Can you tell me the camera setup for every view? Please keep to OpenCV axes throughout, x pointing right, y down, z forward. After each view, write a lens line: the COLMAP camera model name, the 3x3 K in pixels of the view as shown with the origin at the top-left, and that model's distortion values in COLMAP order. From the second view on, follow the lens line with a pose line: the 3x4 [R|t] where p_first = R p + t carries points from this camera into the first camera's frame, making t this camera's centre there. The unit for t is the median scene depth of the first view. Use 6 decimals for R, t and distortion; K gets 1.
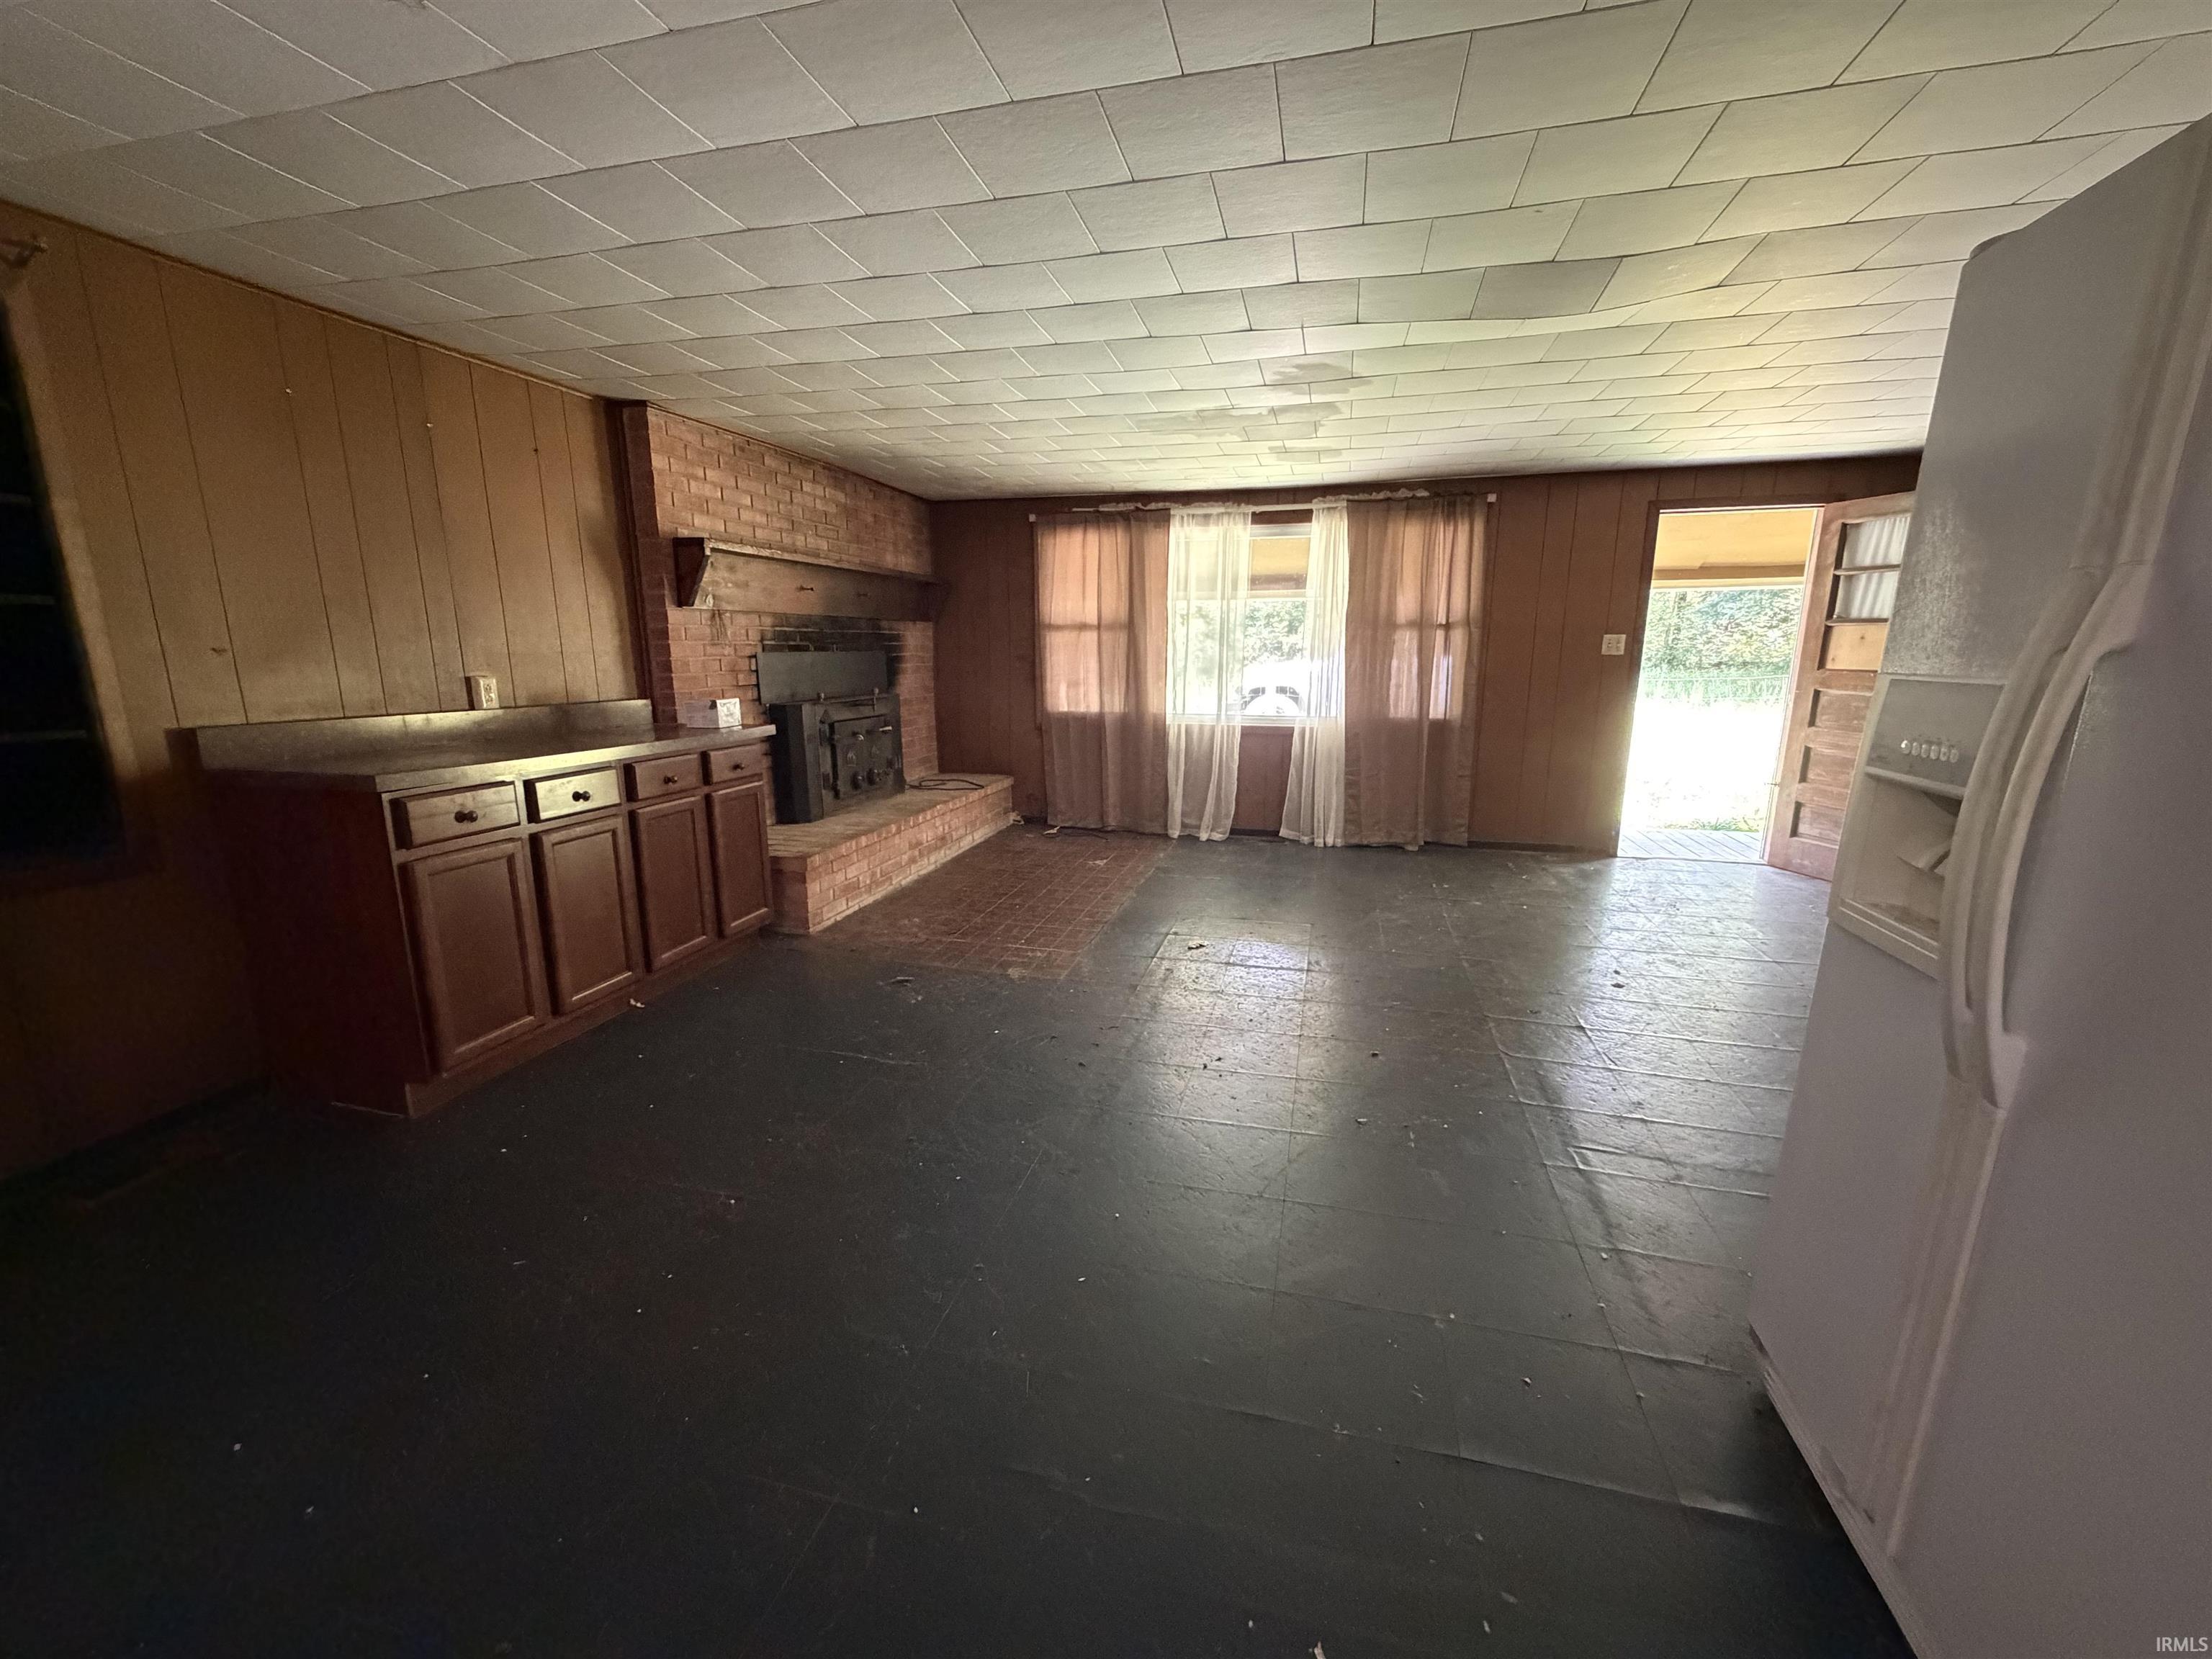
lens RADIAL K [[872.2, 0, 1090.0], [0, 872.2, 824.8], [0, 0, 1]] dist [-0.002200, 0.000021]
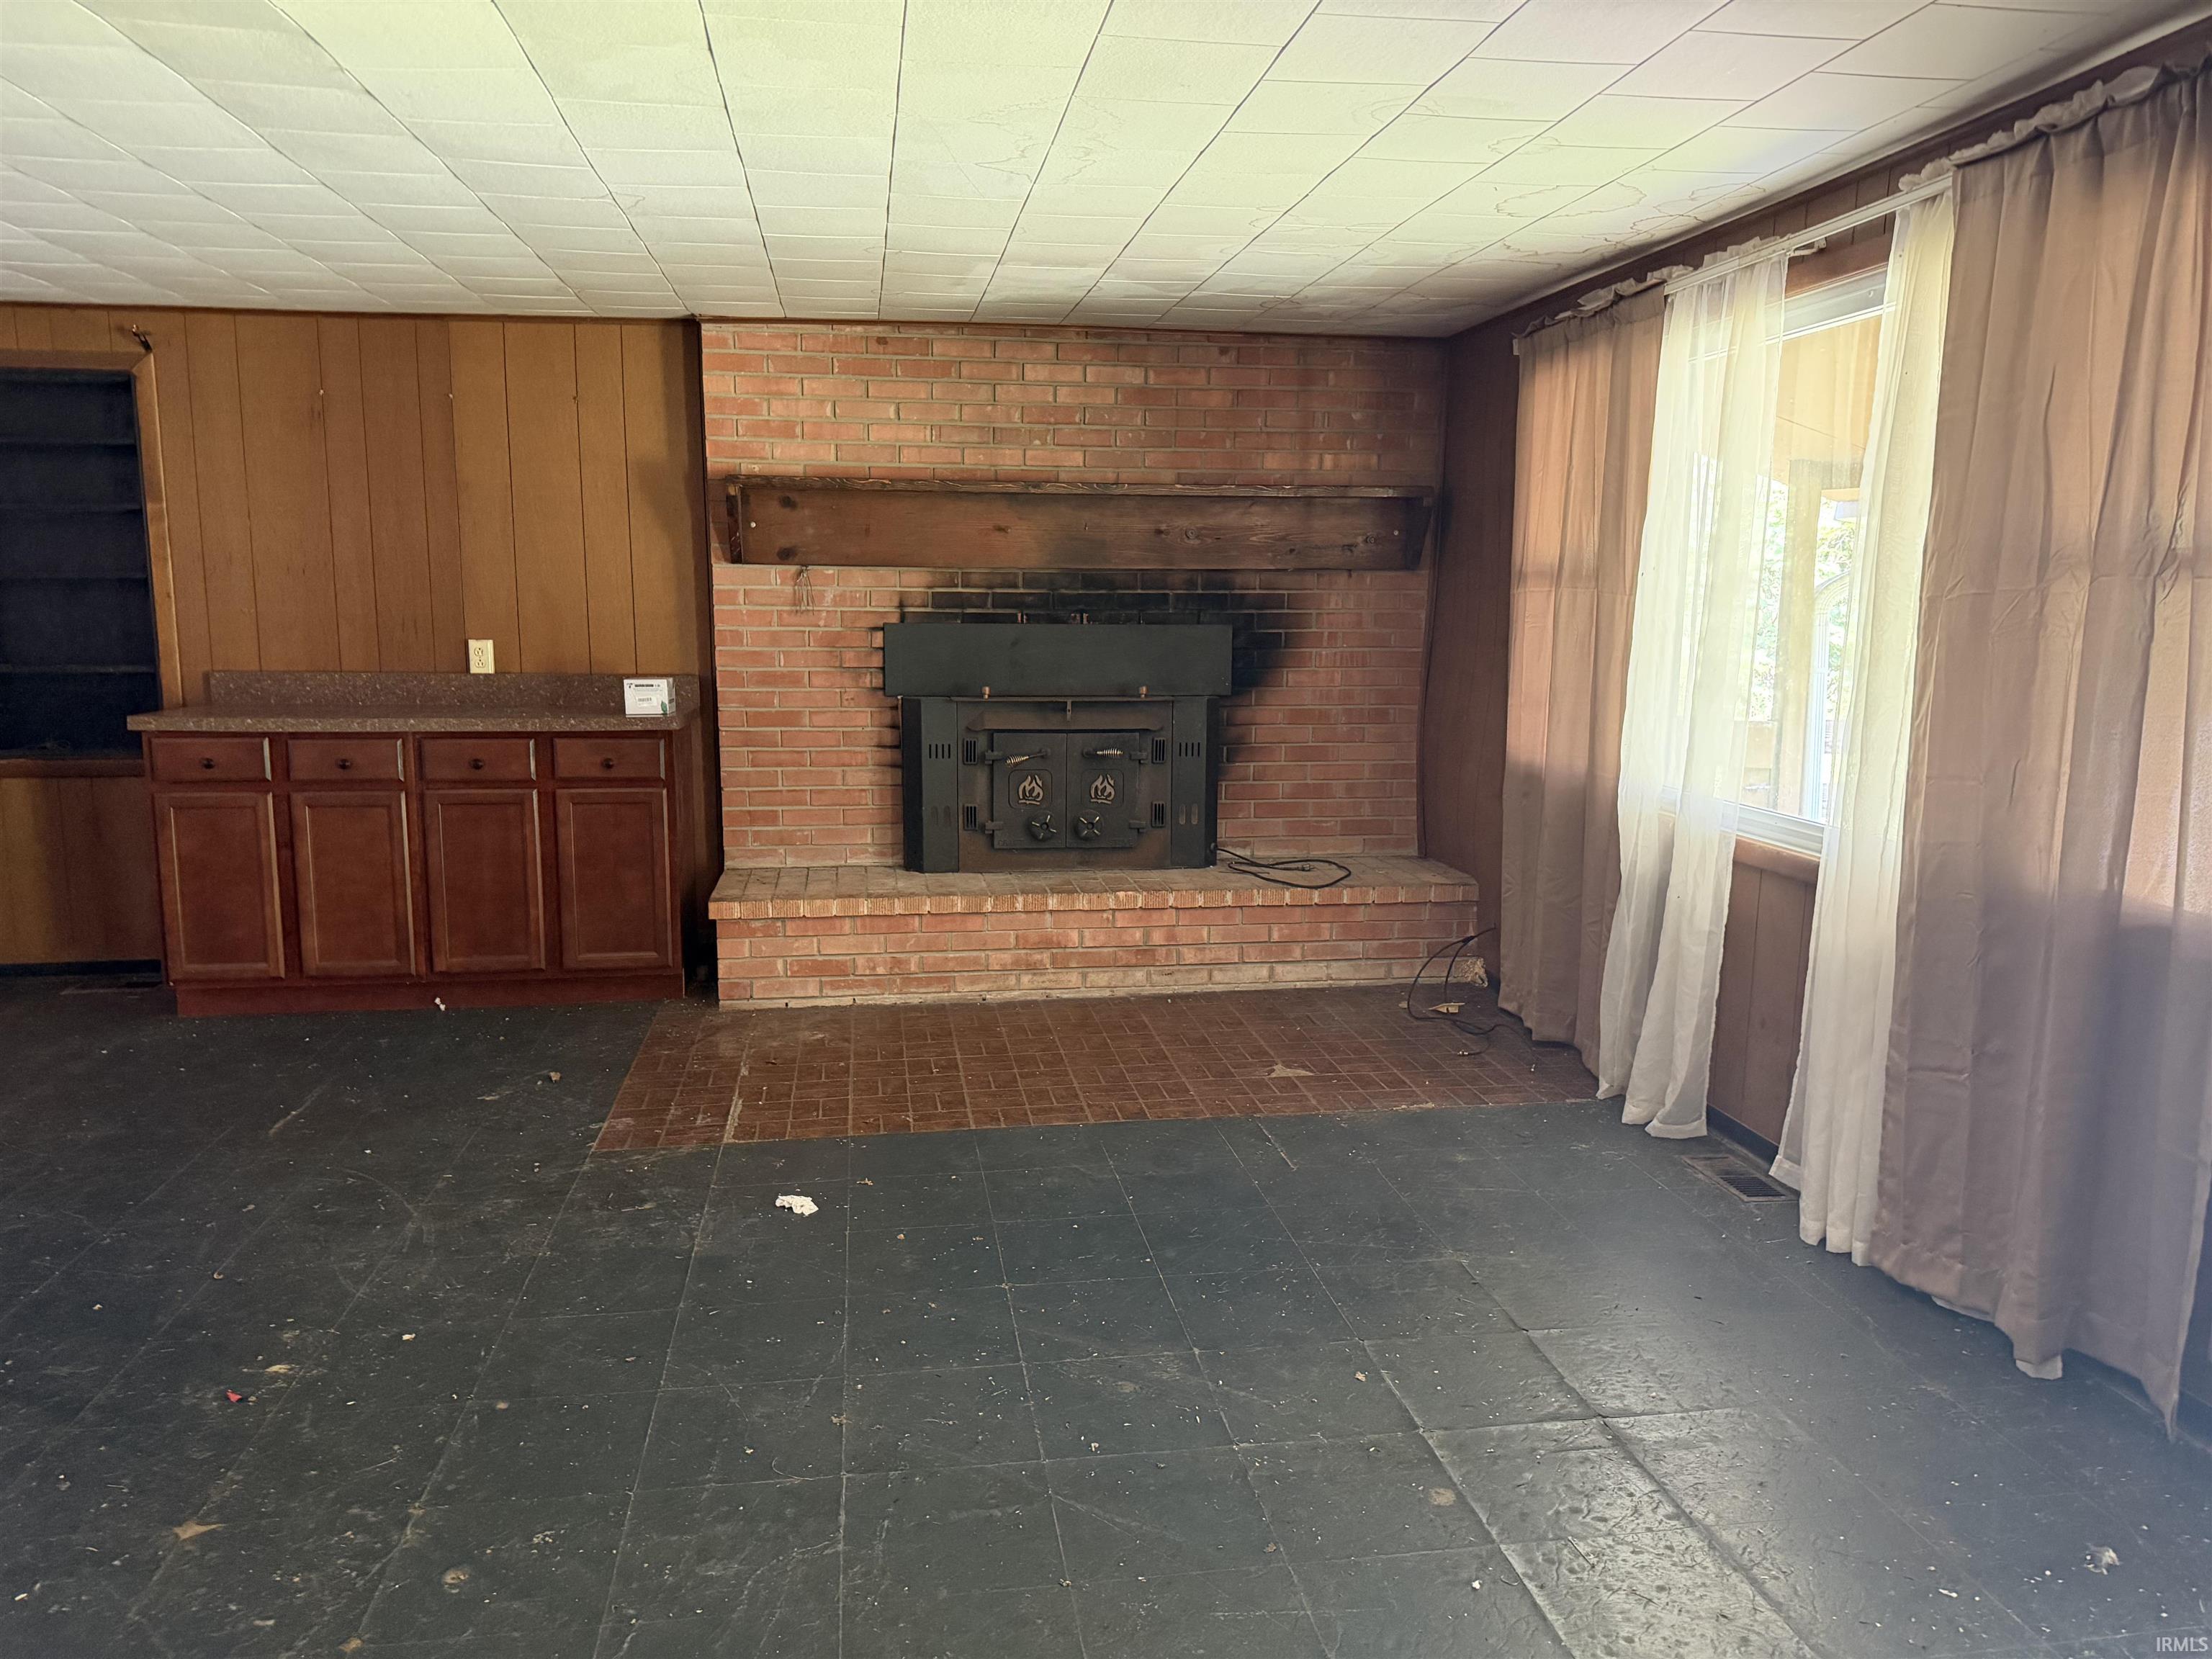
lens RADIAL K [[1509.1, 0, 1094.6], [0, 1509.1, 835.9], [0, 0, 1]] dist [0.144003, -0.206937]
pose [[0.422169, 0.144357, -0.894949, 0.801951], [-0.187901, 0.979733, 0.069396, -0.140528], [0.886830, 0.138865, 0.440738, 0.606678]]
